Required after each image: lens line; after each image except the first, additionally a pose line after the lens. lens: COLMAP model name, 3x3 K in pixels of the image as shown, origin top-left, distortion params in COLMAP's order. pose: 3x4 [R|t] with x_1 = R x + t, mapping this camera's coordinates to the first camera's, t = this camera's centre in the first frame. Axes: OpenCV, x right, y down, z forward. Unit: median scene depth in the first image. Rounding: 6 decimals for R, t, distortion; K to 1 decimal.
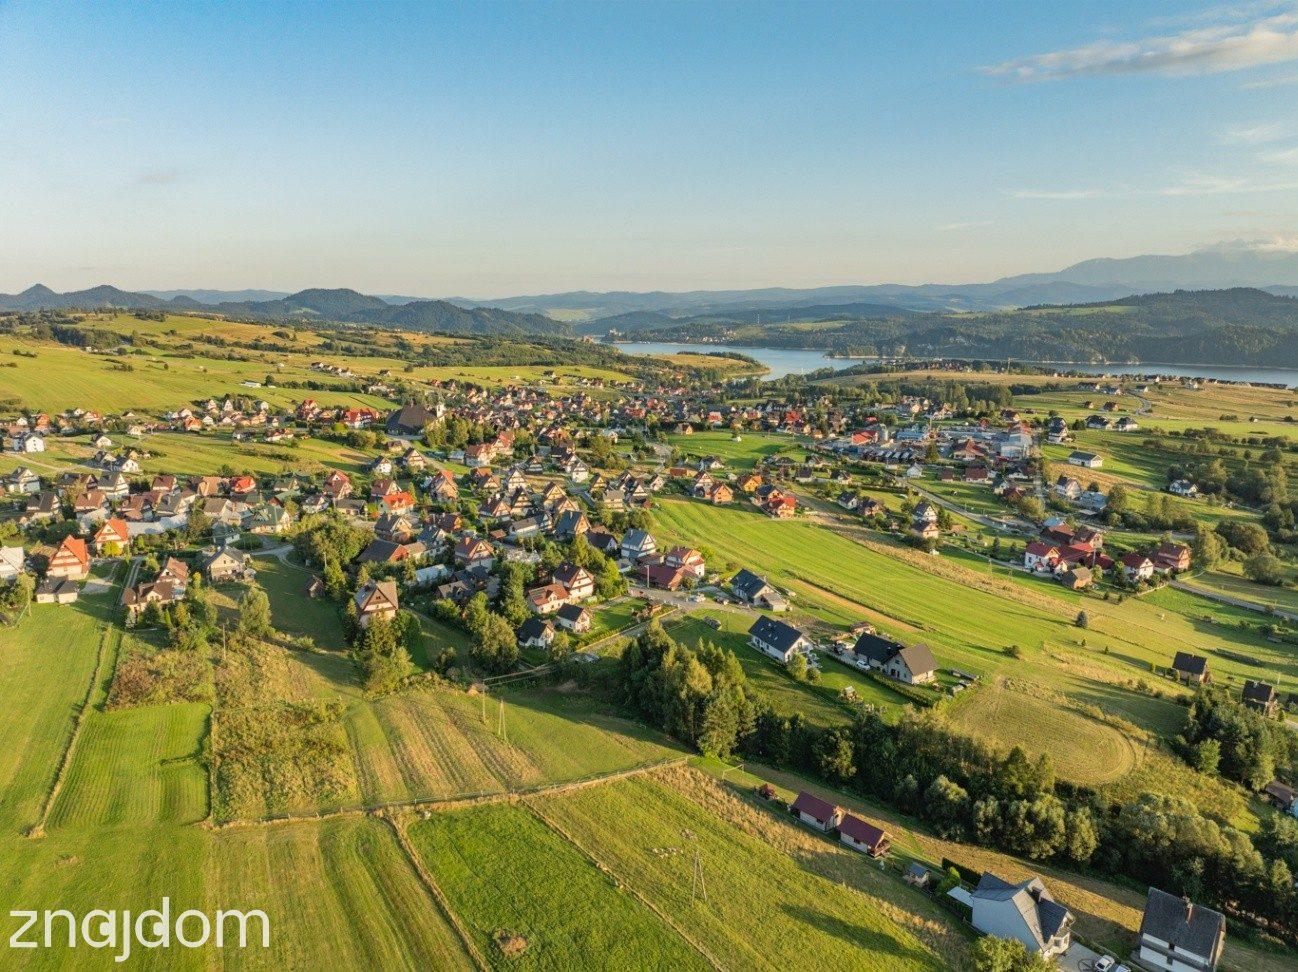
lens RADIAL K [[911.2, 0, 653.6], [0, 911.2, 489.6], [0, 0, 1]] dist [-0.030185, -0.006629]
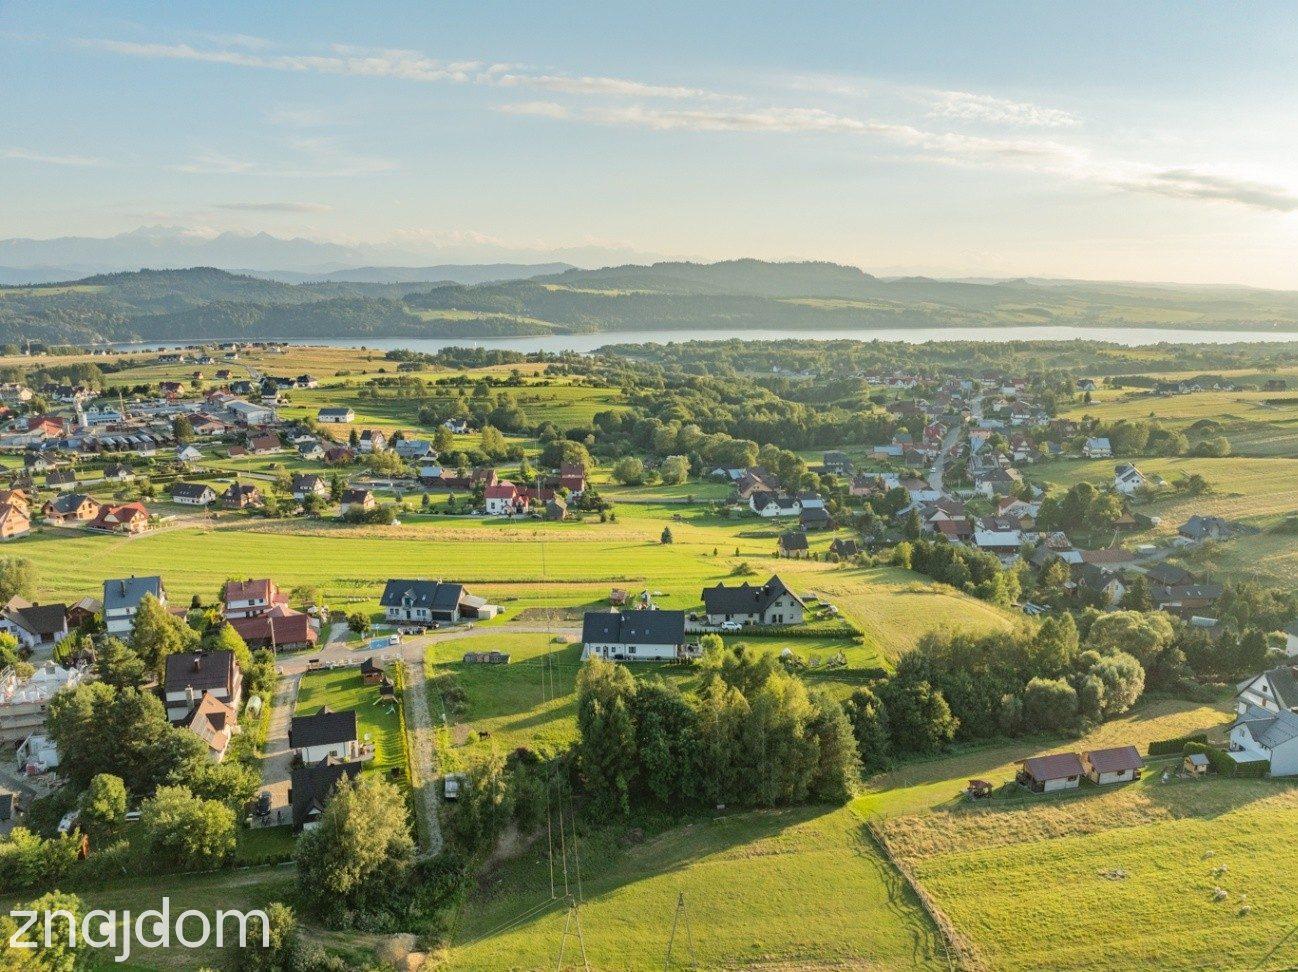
lens RADIAL K [[913.6, 0, 653.8], [0, 913.6, 486.1], [0, 0, 1]] dist [-0.038596, 0.002945]
pose [[0.491895, -0.179930, 0.851859, -0.176870], [0.169633, 0.979469, 0.108932, -0.008613], [-0.853969, 0.090920, 0.512318, 0.253194]]
